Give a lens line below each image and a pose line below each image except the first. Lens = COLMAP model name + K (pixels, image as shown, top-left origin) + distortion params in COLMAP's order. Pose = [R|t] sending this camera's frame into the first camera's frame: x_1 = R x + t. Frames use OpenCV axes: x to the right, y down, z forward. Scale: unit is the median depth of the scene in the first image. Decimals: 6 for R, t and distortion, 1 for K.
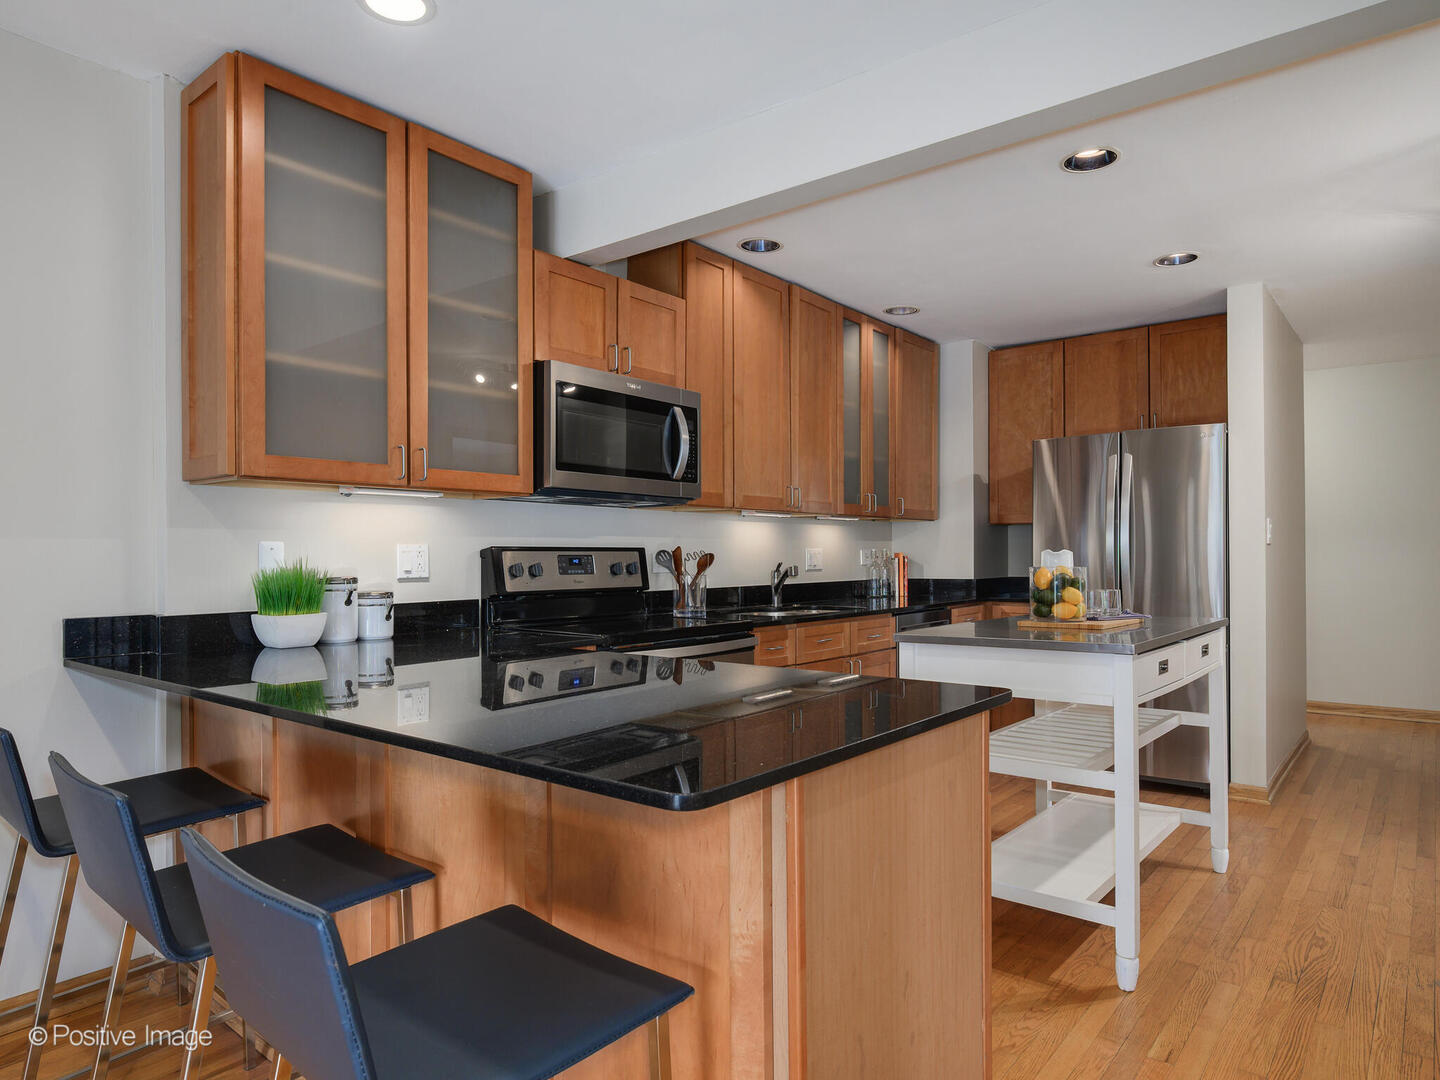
lens RADIAL K [[920.0, 0, 672.9], [0, 920.0, 552.3], [0, 0, 1]] dist [-0.000695, -0.000022]
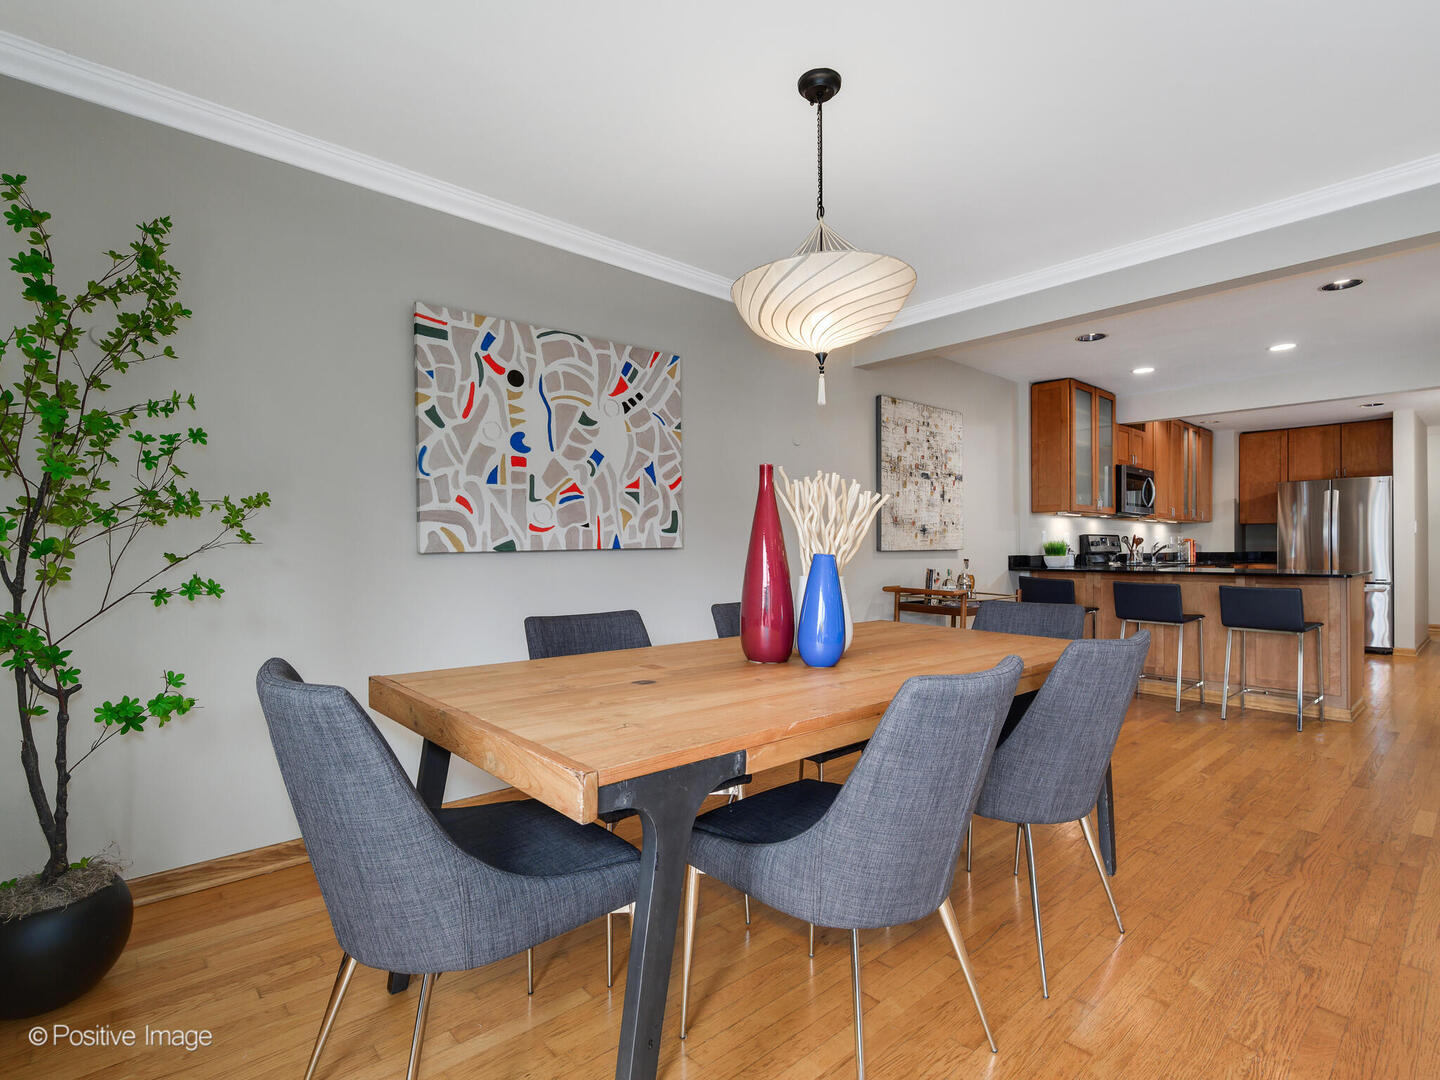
lens RADIAL K [[682.4, 0, 734.3], [0, 682.4, 550.1], [0, 0, 1]] dist [0.002660, 0.000065]
pose [[0.987266, 0.001061, -0.159072, -0.760888], [-0.000126, 0.999983, 0.005888, 0.024659], [0.159076, -0.005793, 0.987249, -0.937850]]
